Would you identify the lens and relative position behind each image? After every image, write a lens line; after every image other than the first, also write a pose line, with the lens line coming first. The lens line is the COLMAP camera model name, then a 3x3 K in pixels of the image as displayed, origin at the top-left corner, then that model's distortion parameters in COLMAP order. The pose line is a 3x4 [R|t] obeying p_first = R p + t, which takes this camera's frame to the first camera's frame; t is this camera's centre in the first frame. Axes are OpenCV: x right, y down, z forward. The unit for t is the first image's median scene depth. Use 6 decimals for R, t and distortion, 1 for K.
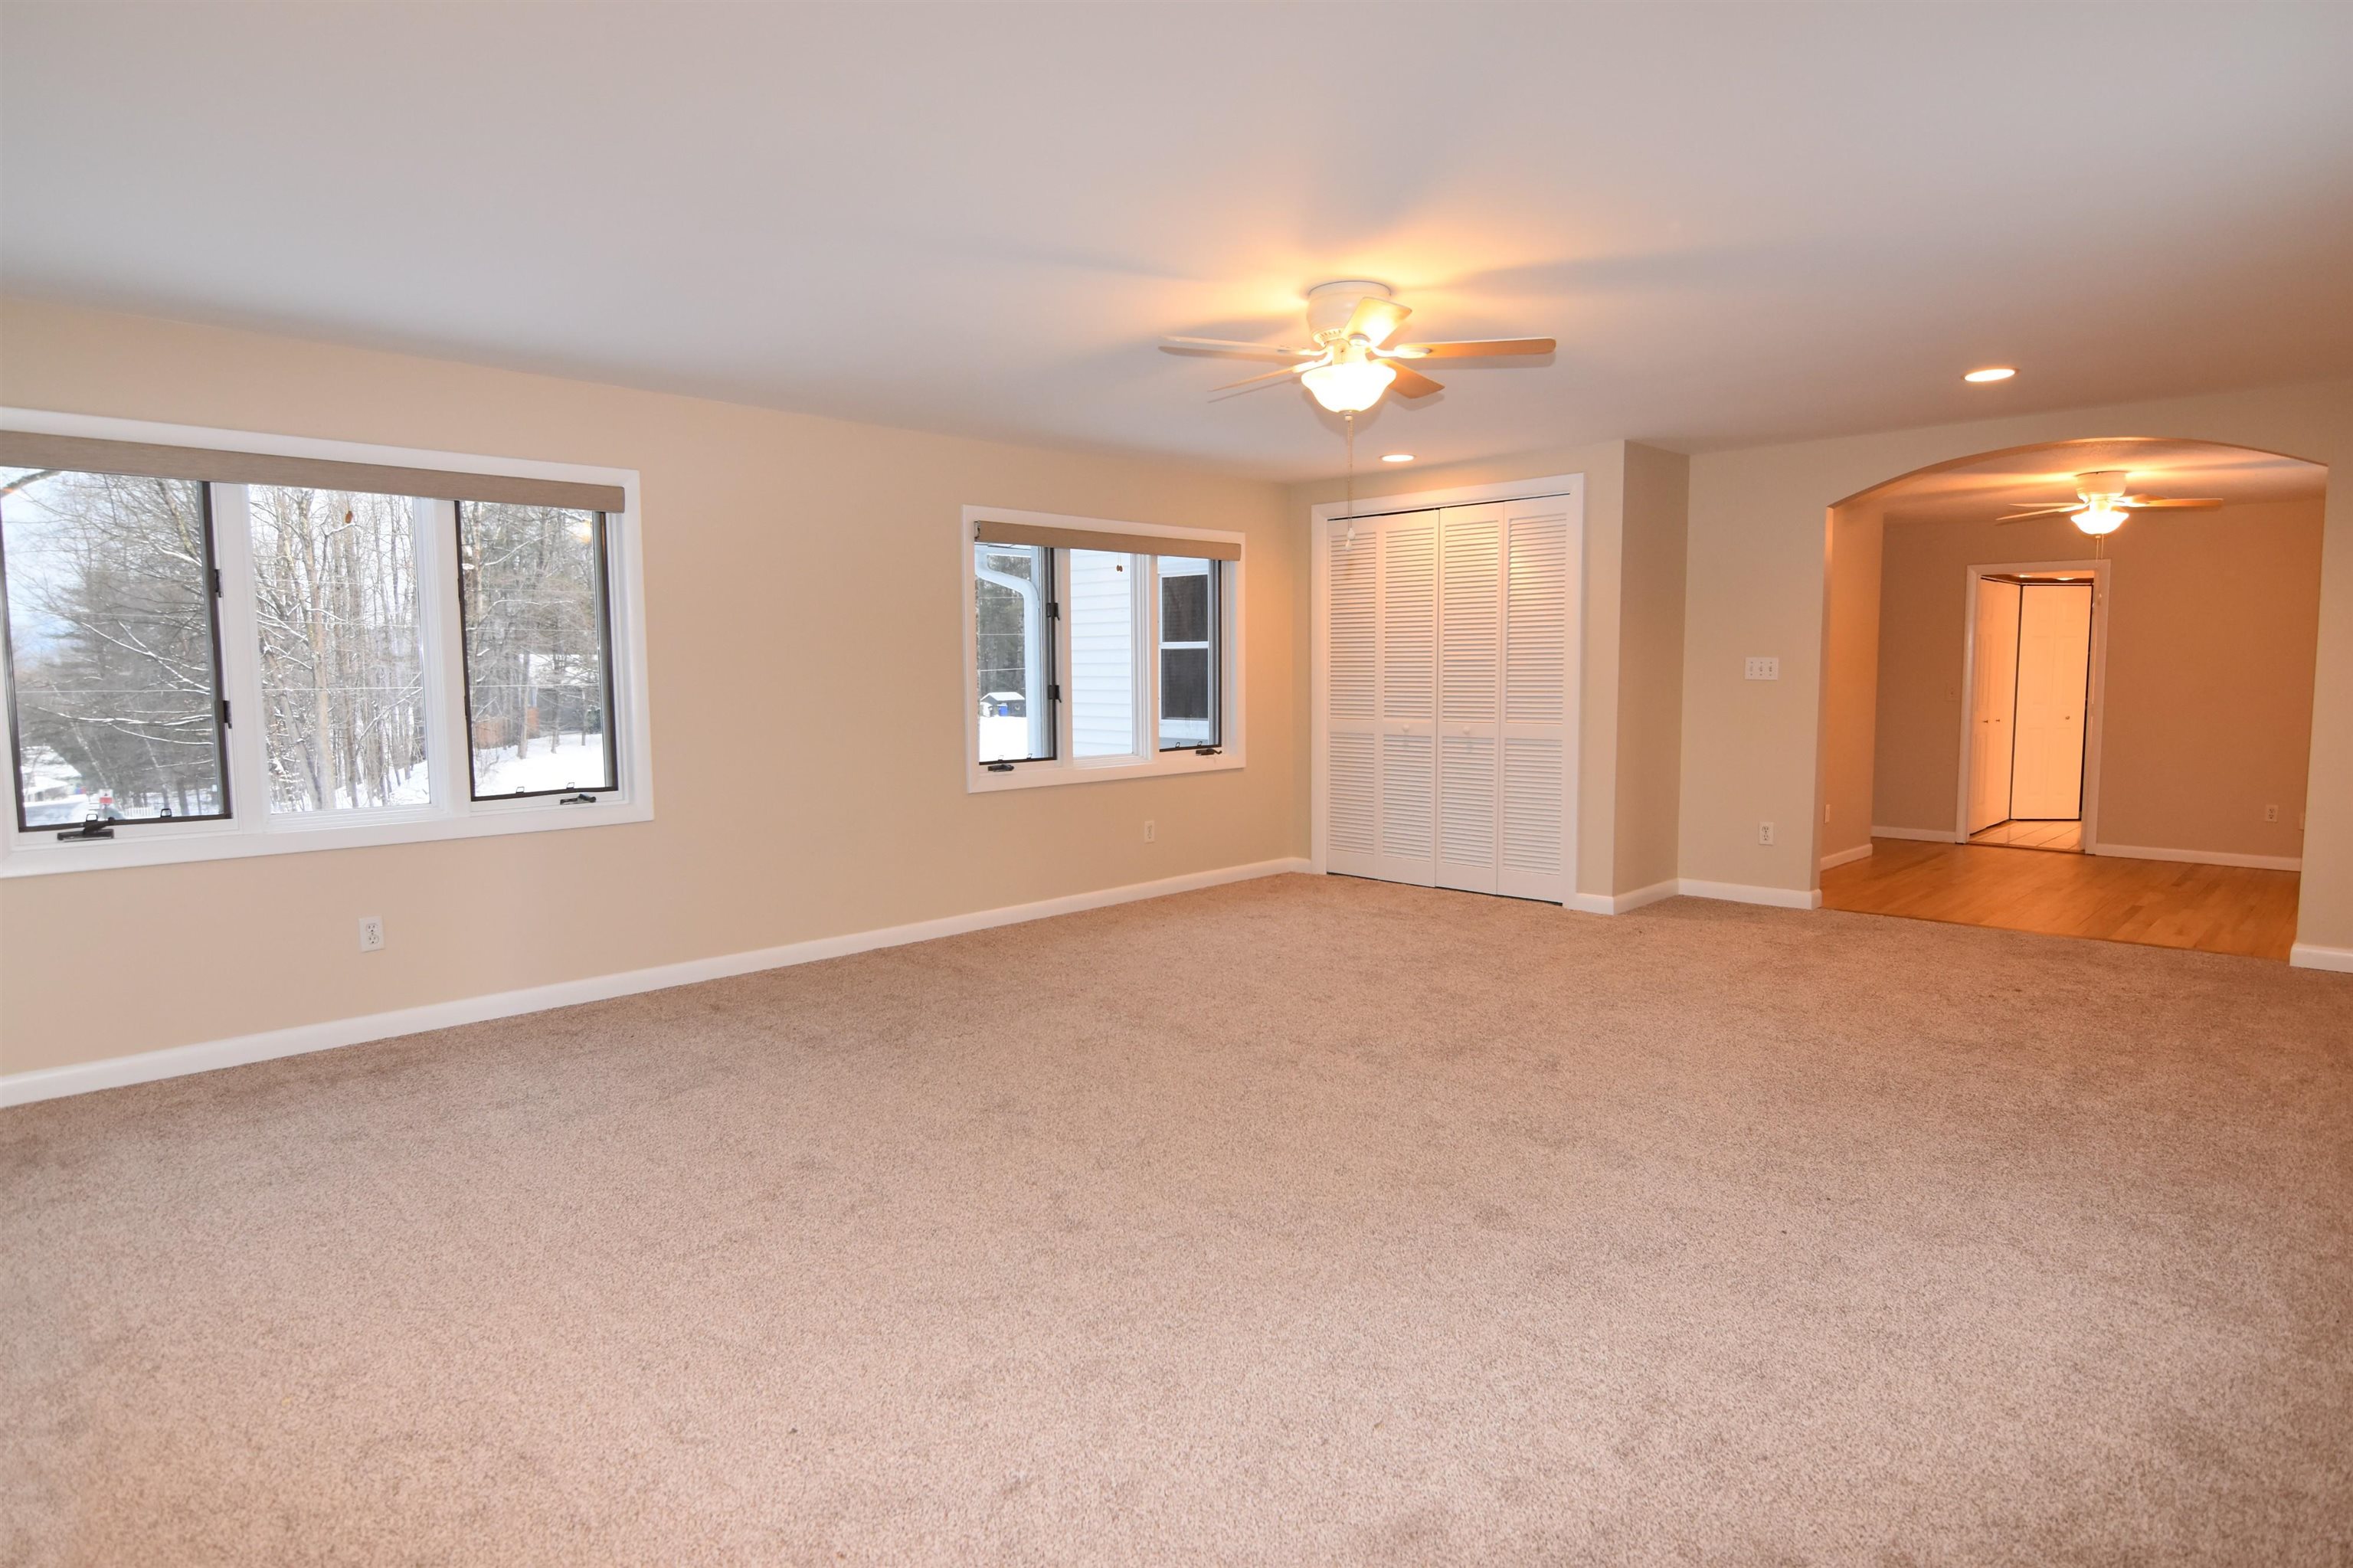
lens RADIAL K [[1291.6, 0, 1176.6], [0, 1291.6, 780.7], [0, 0, 1]] dist [-0.007236, -0.004599]
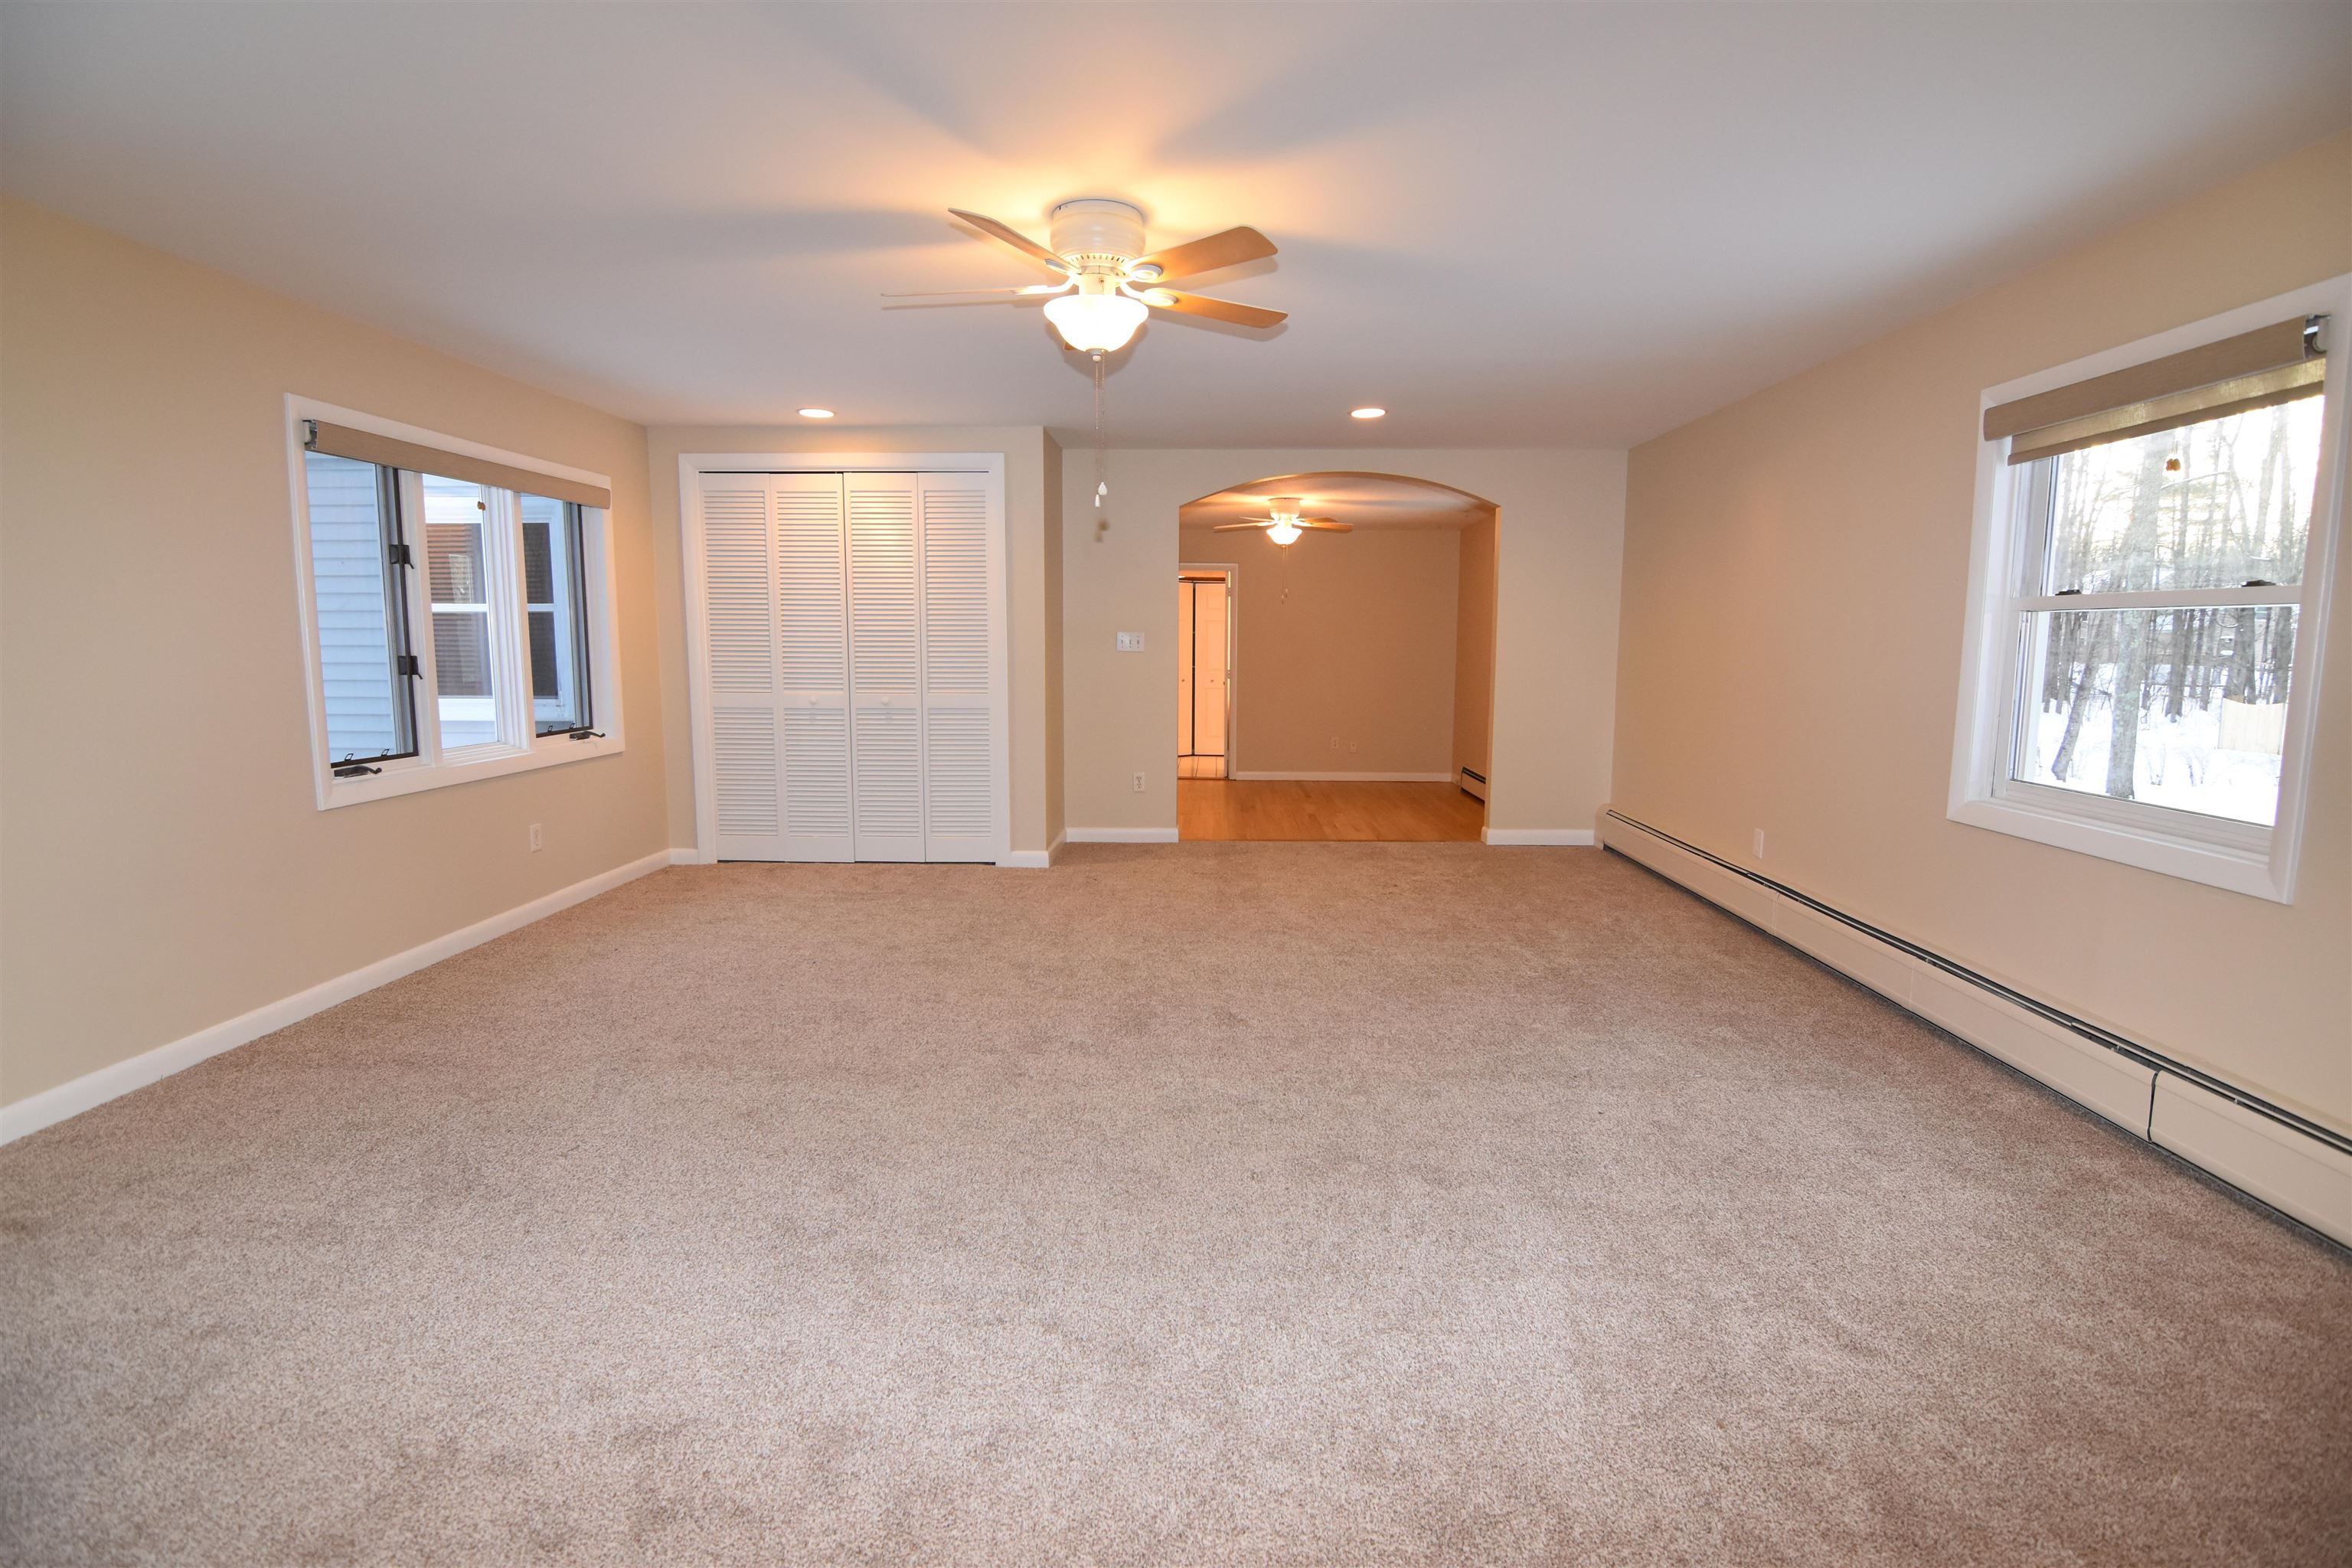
lens RADIAL K [[1138.4, 0, 1185.9], [0, 1138.4, 783.6], [0, 0, 1]] dist [-0.011049, -0.005982]
pose [[0.728606, -0.075483, 0.680761, -0.218444], [0.049951, 0.997118, 0.057100, -0.015138], [-0.683109, -0.007598, 0.730277, 0.213026]]
